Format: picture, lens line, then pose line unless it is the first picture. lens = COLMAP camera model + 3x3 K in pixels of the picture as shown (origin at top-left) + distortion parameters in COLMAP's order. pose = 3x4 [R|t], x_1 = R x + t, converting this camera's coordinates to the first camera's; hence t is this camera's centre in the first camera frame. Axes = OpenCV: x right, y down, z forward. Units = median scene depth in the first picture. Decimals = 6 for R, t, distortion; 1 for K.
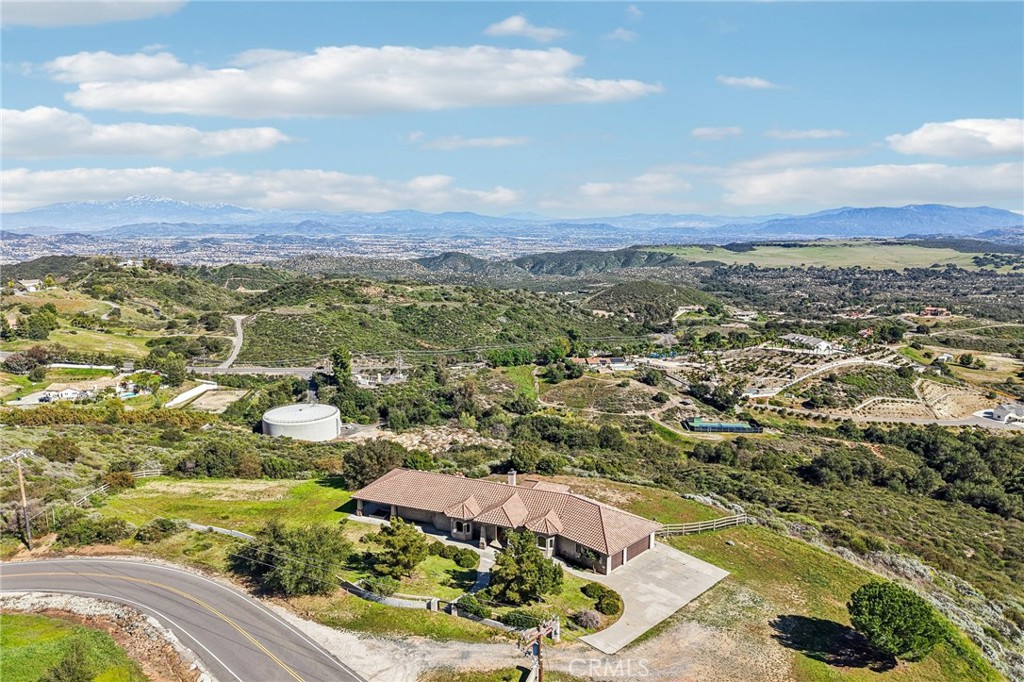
lens RADIAL K [[701.3, 0, 505.3], [0, 701.3, 343.1], [0, 0, 1]] dist [0.043340, -0.030985]
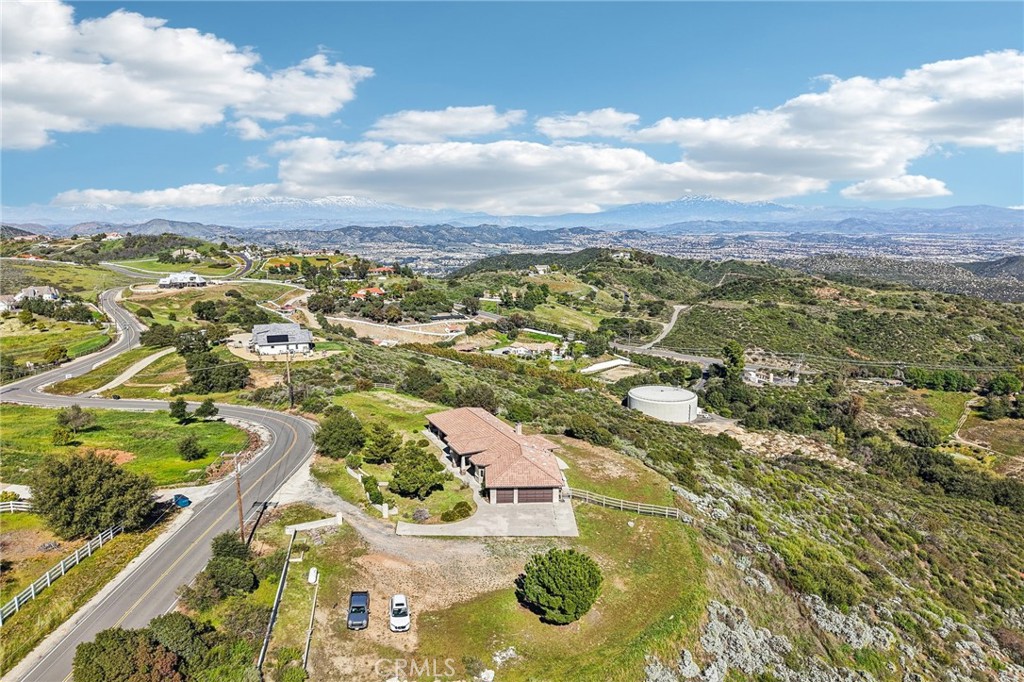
lens RADIAL K [[701.3, 0, 505.7], [0, 701.3, 333.8], [0, 0, 1]] dist [0.043340, -0.030985]
pose [[0.729965, 0.112781, -0.674115, 0.139672], [-0.119483, 0.992161, 0.036609, -0.002389], [0.672960, 0.053822, 0.737718, 0.013648]]
